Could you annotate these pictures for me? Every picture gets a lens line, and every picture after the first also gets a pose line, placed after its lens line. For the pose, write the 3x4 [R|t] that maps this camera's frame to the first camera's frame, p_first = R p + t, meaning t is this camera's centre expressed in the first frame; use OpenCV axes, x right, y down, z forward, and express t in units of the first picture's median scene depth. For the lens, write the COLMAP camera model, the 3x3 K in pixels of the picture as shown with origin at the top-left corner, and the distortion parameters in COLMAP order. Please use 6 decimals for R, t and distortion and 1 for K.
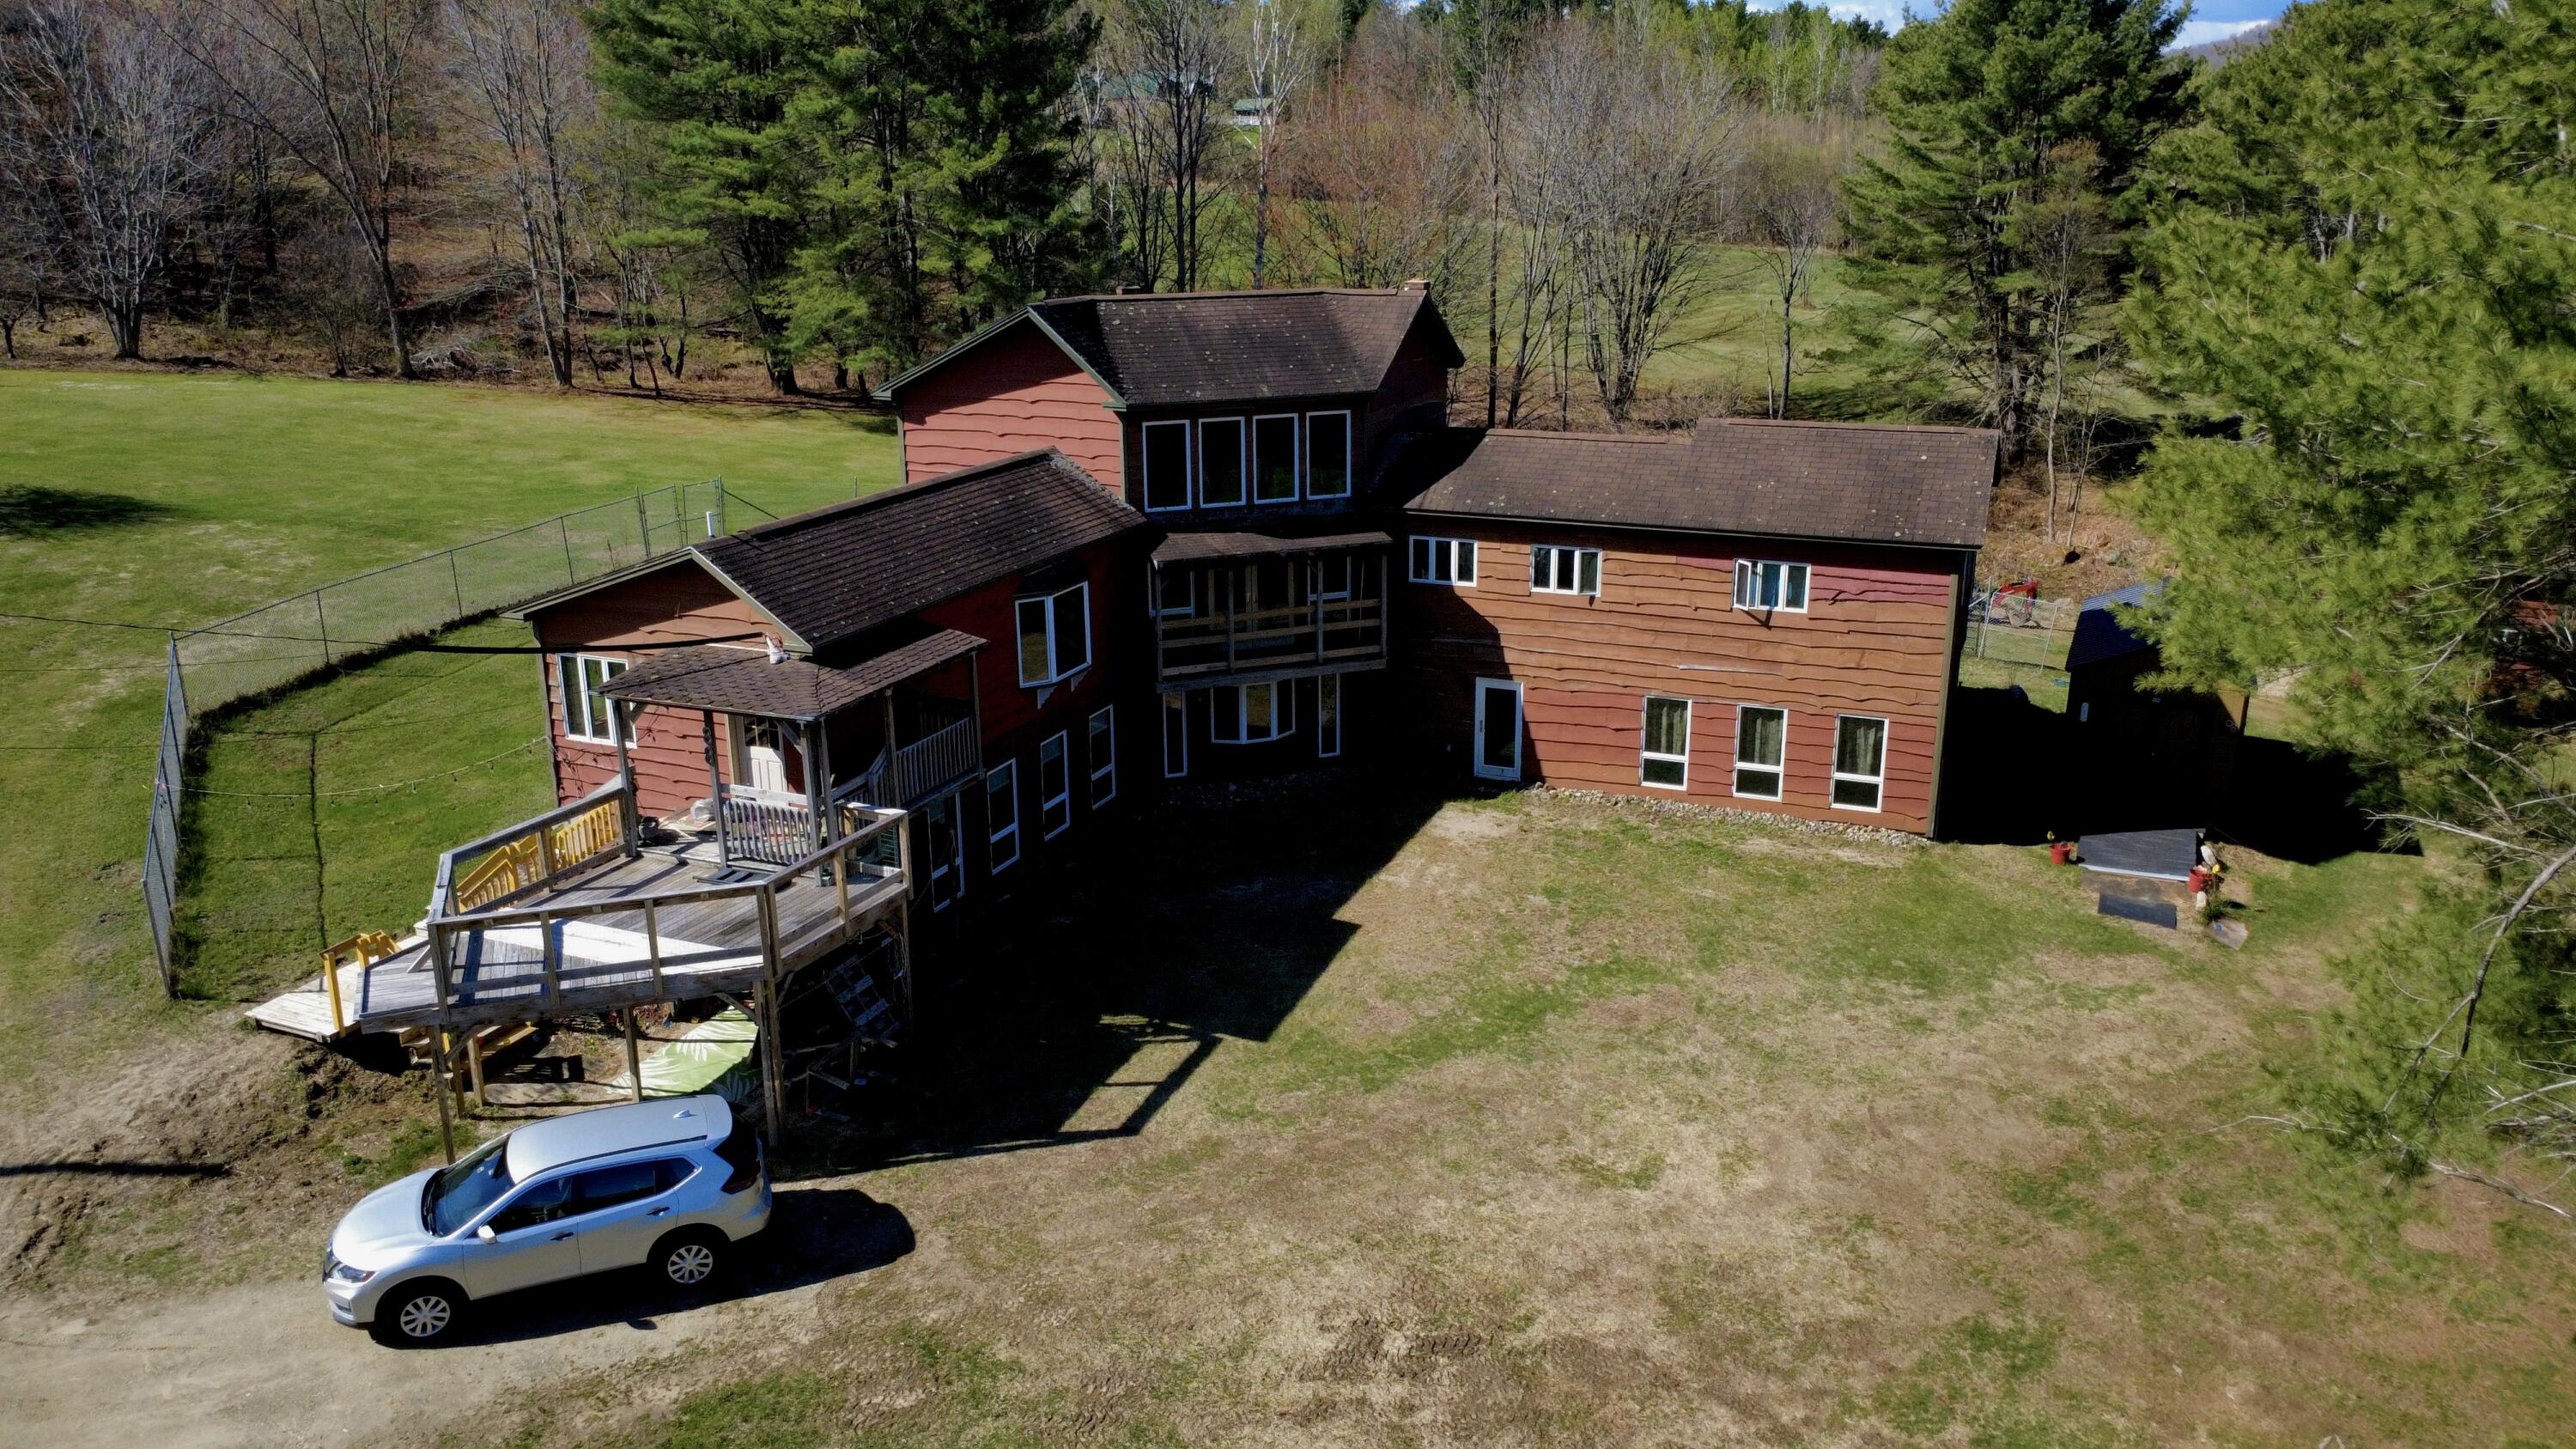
lens RADIAL K [[1871.7, 0, 1293.7], [0, 1871.7, 723.9], [0, 0, 1]] dist [-0.002225, 0.003651]
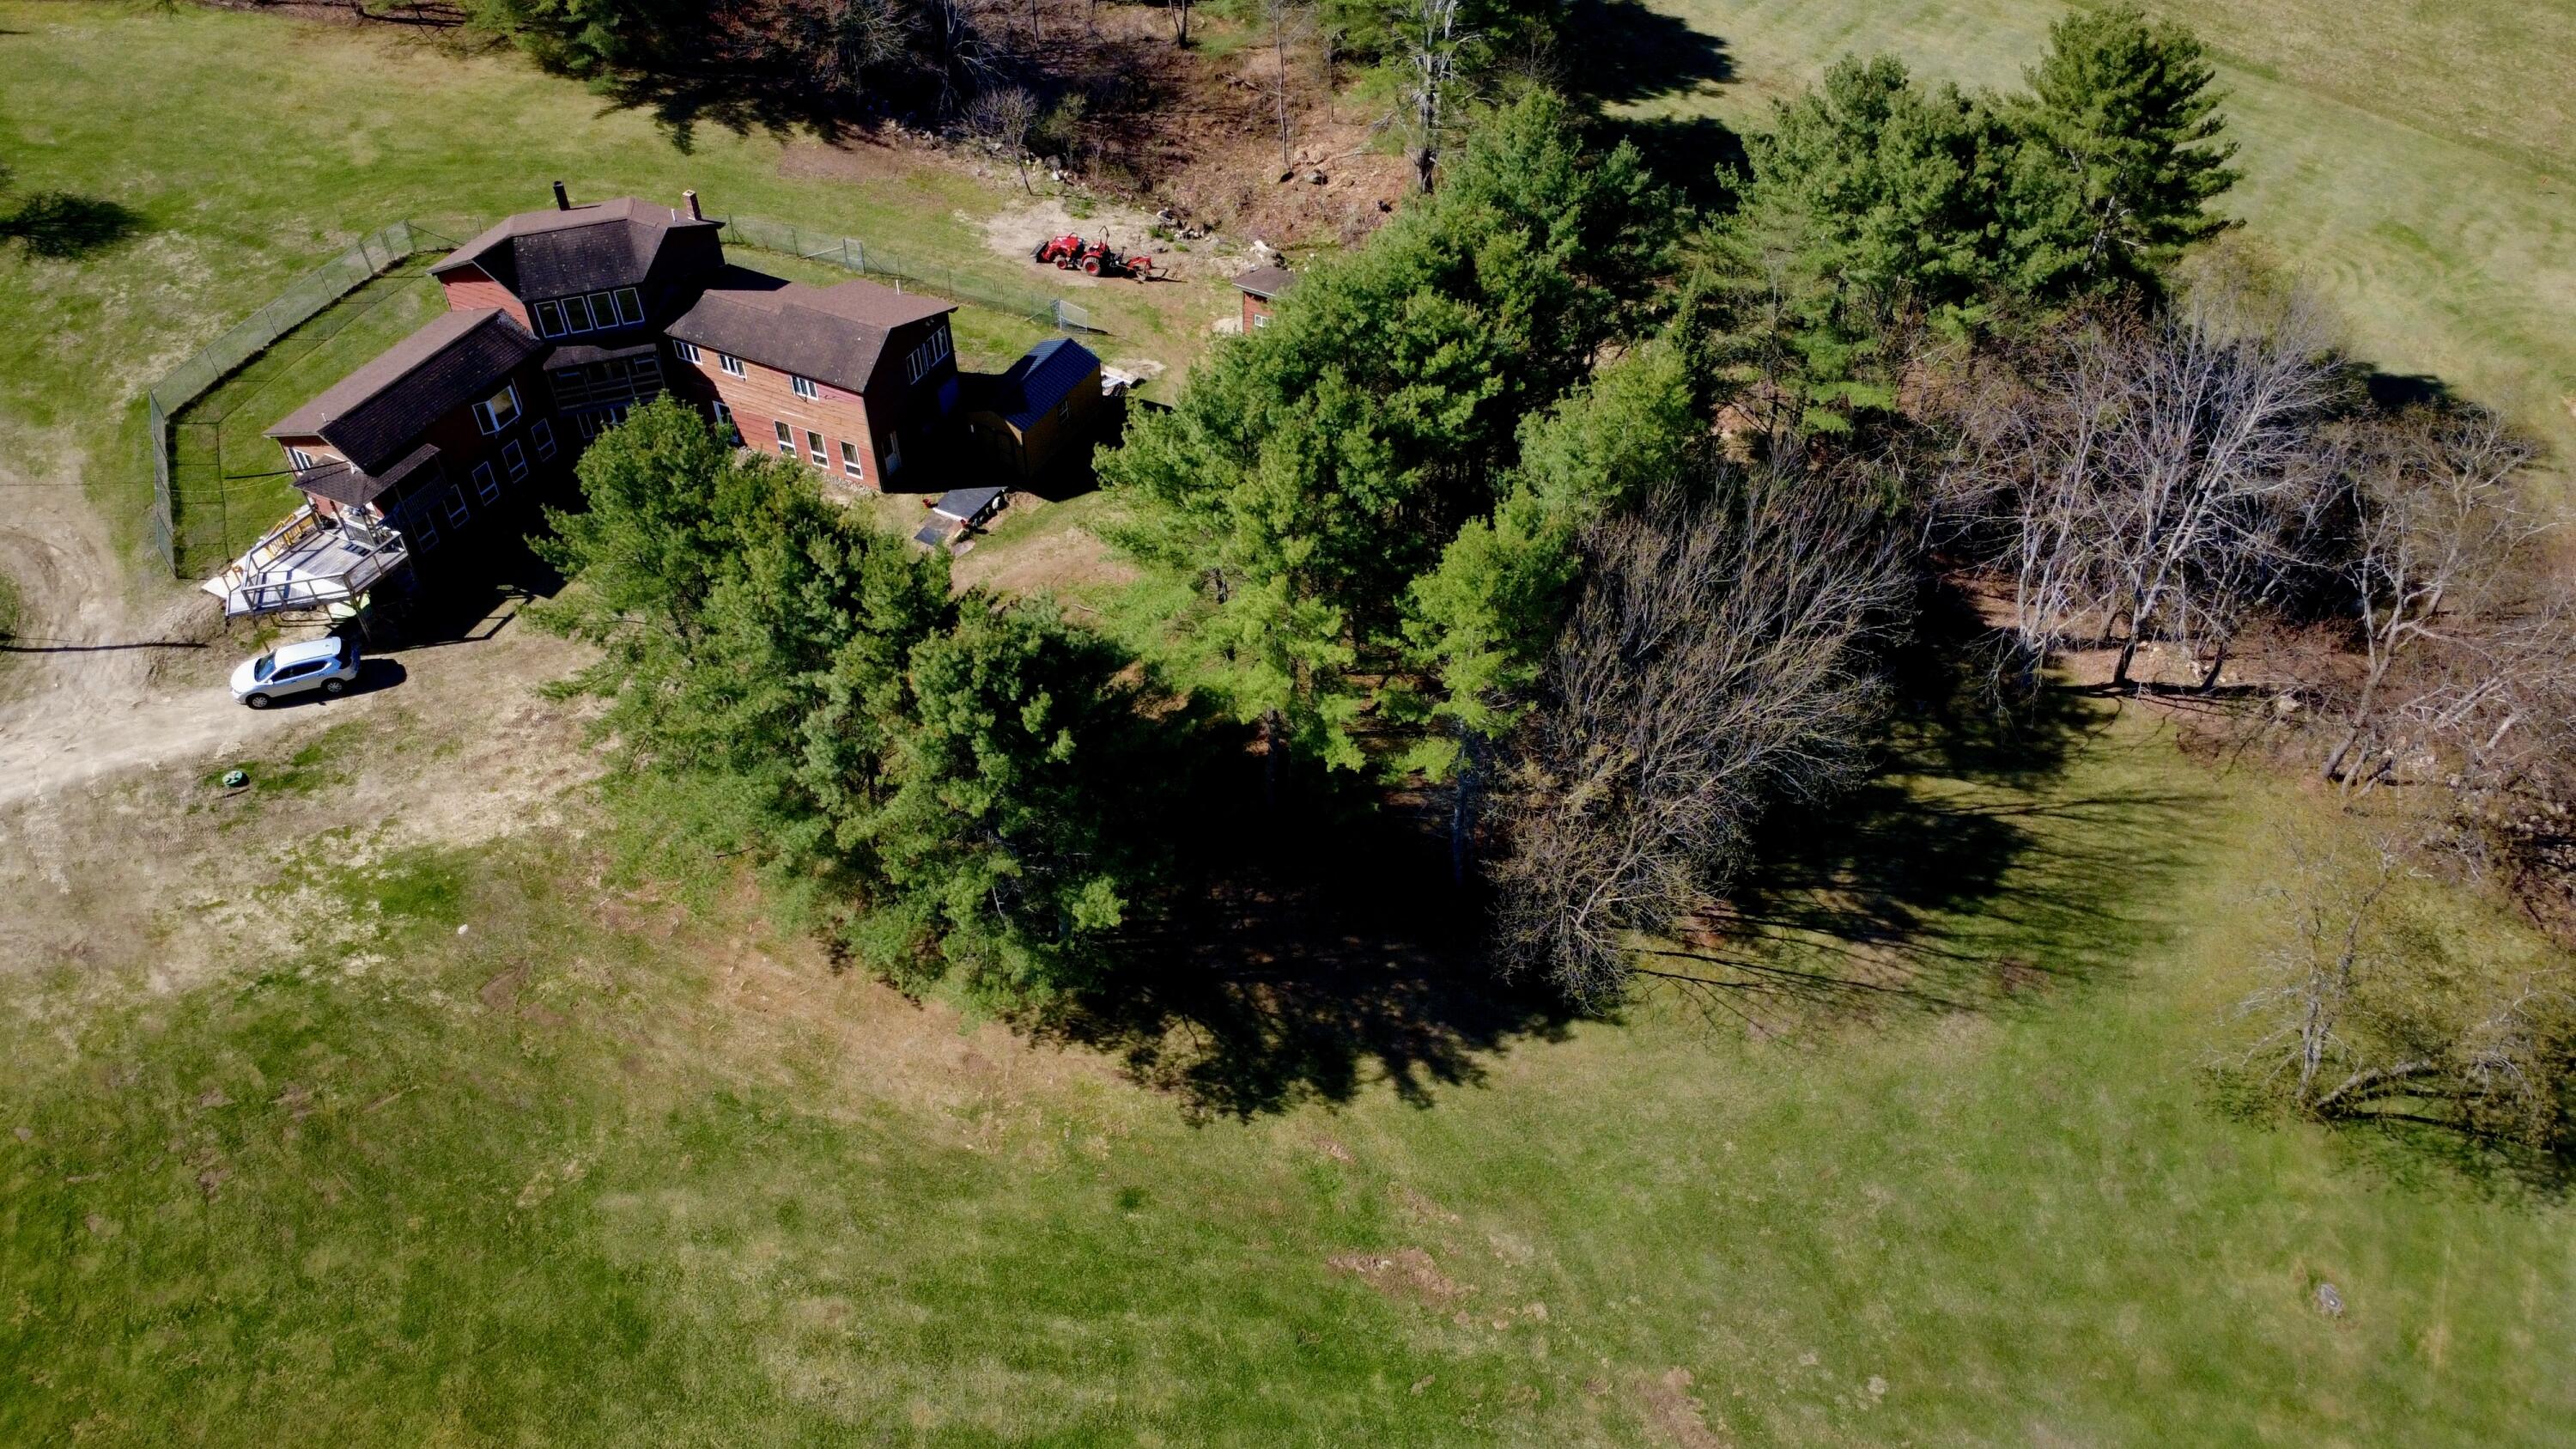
lens RADIAL K [[1871.7, 0, 1285.7], [0, 1871.7, 726.1], [0, 0, 1]] dist [-0.002225, 0.003651]
pose [[0.997593, 0.046548, -0.051388, 0.996022], [-0.017863, 0.888669, 0.458201, -0.780418], [0.066995, -0.456180, 0.887362, -1.229427]]
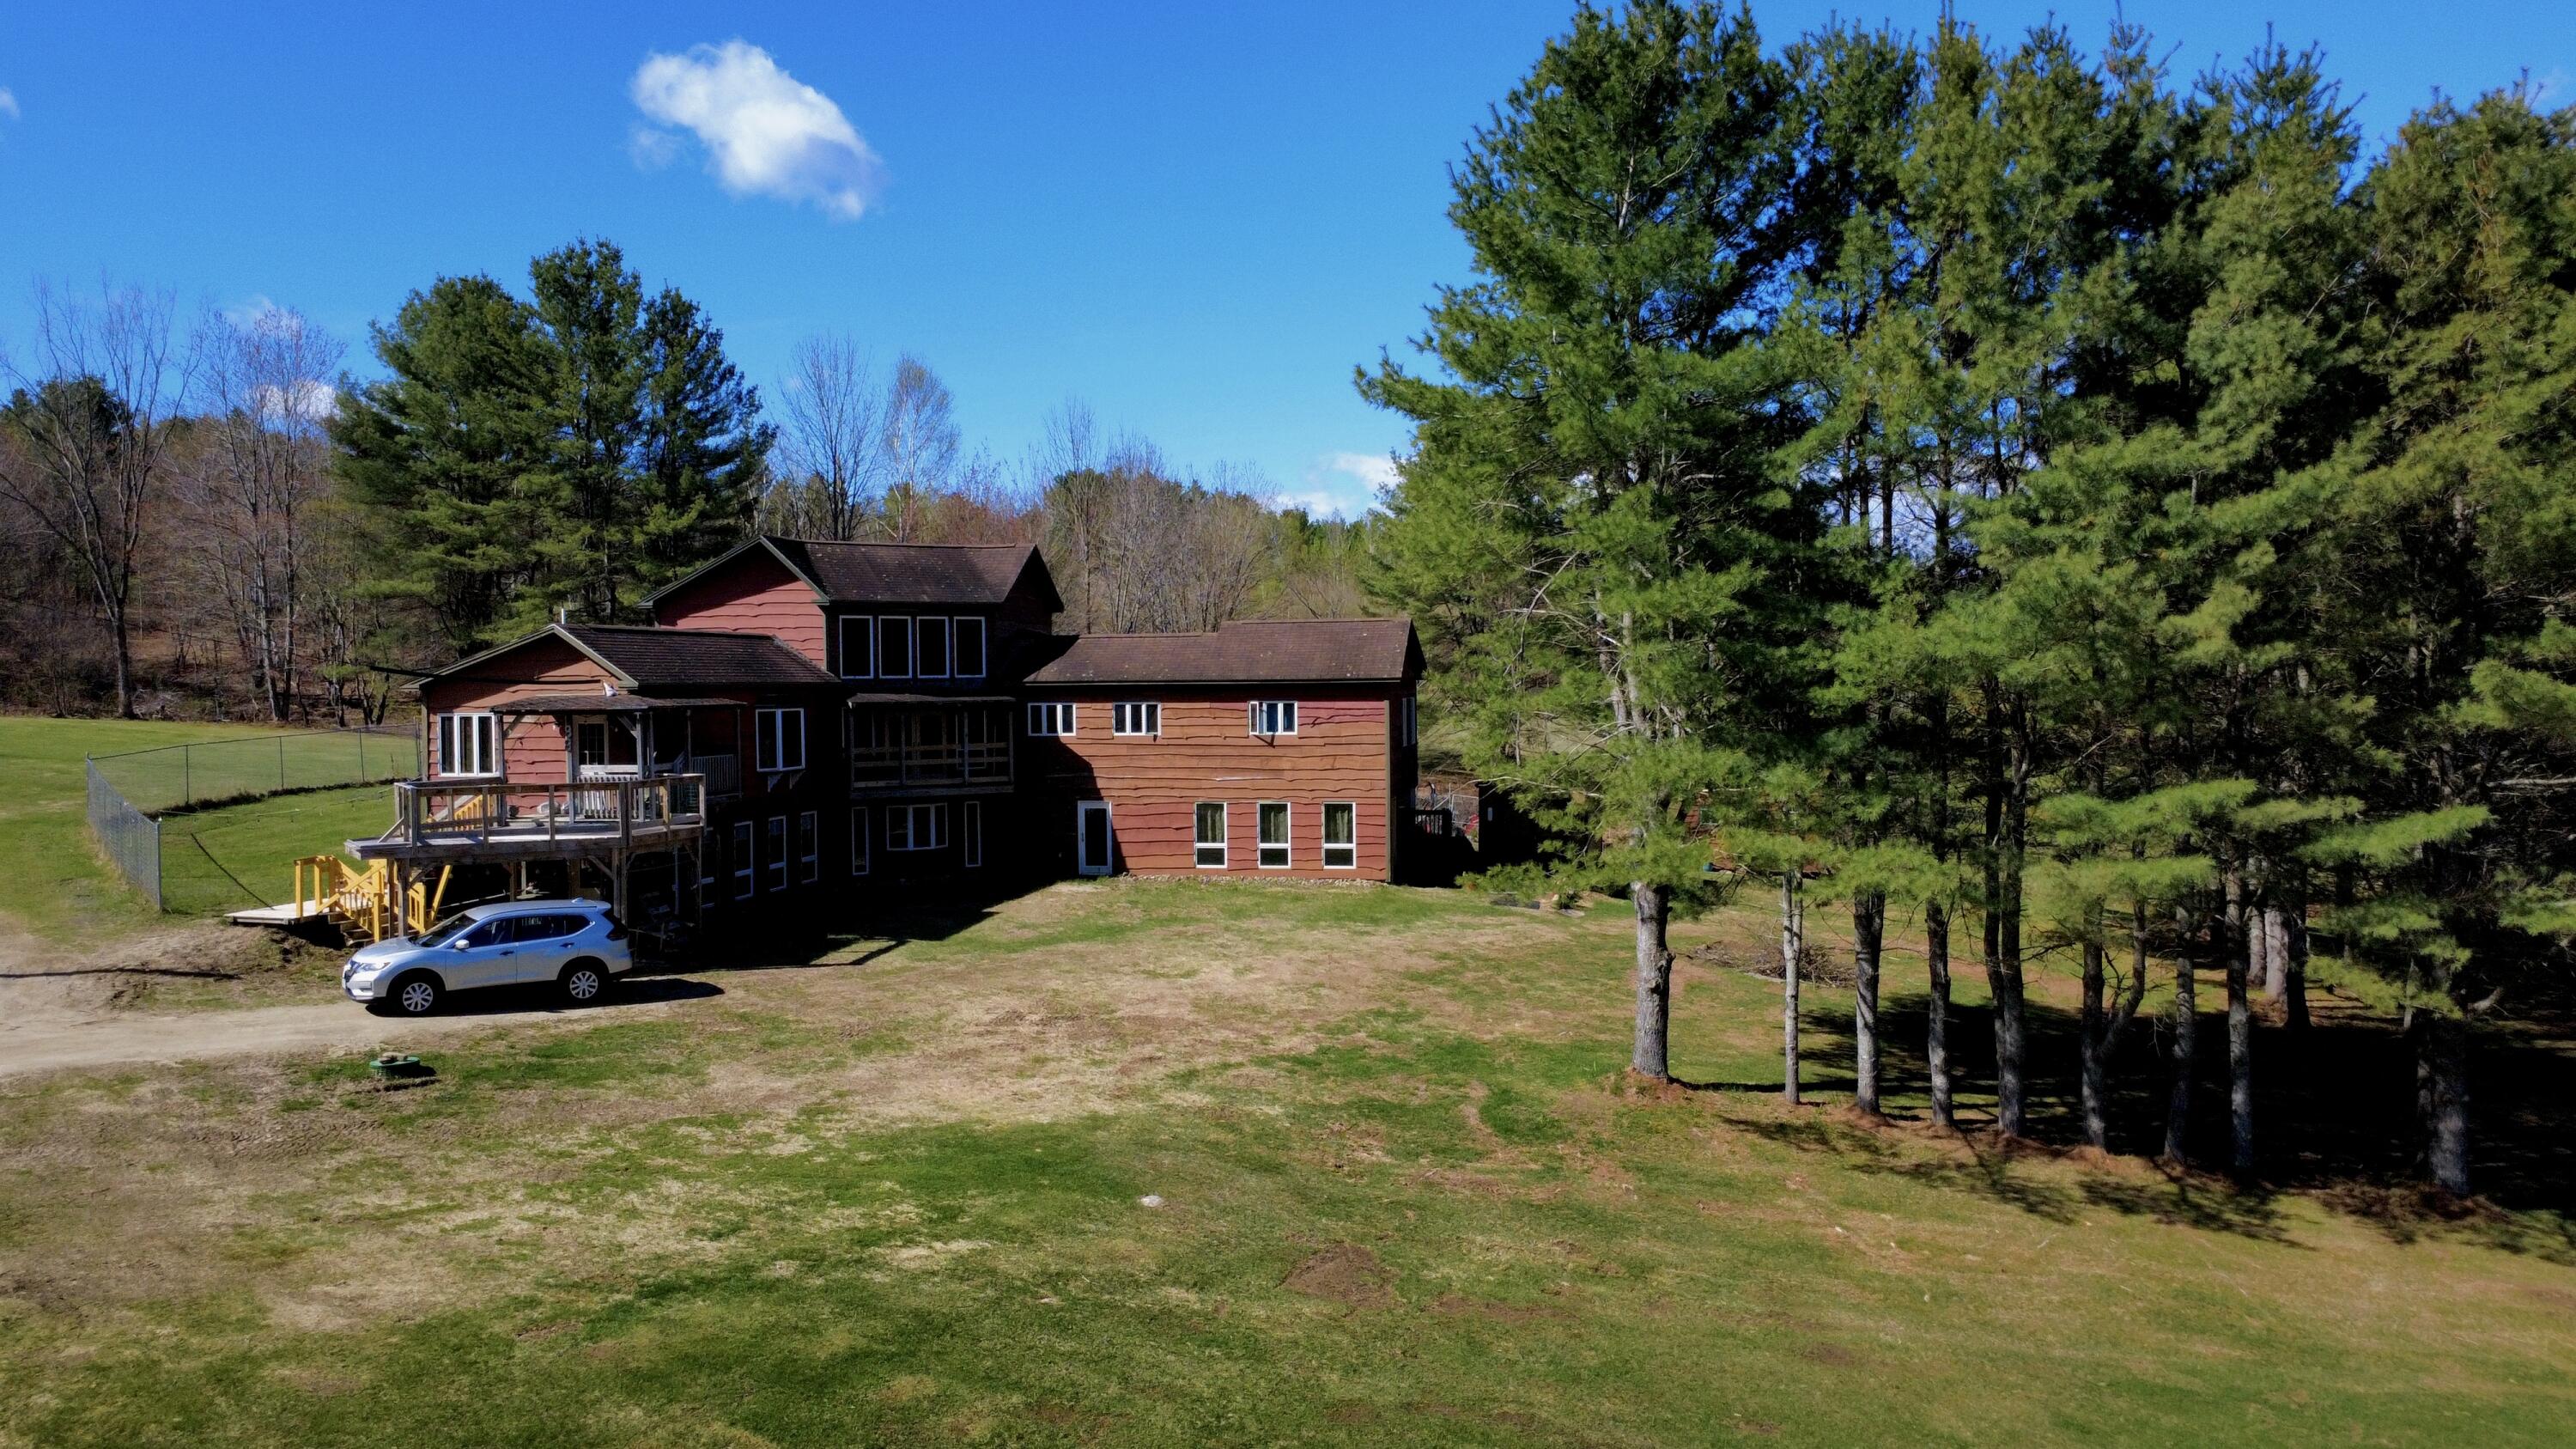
lens RADIAL K [[1871.7, 0, 1289.4], [0, 1871.7, 726.8], [0, 0, 1]] dist [-0.002225, 0.003651]
pose [[0.979132, -0.007161, 0.203100, -0.035077], [0.061011, 0.963638, -0.260151, 0.321710], [-0.193852, 0.267114, 0.943966, -0.409479]]
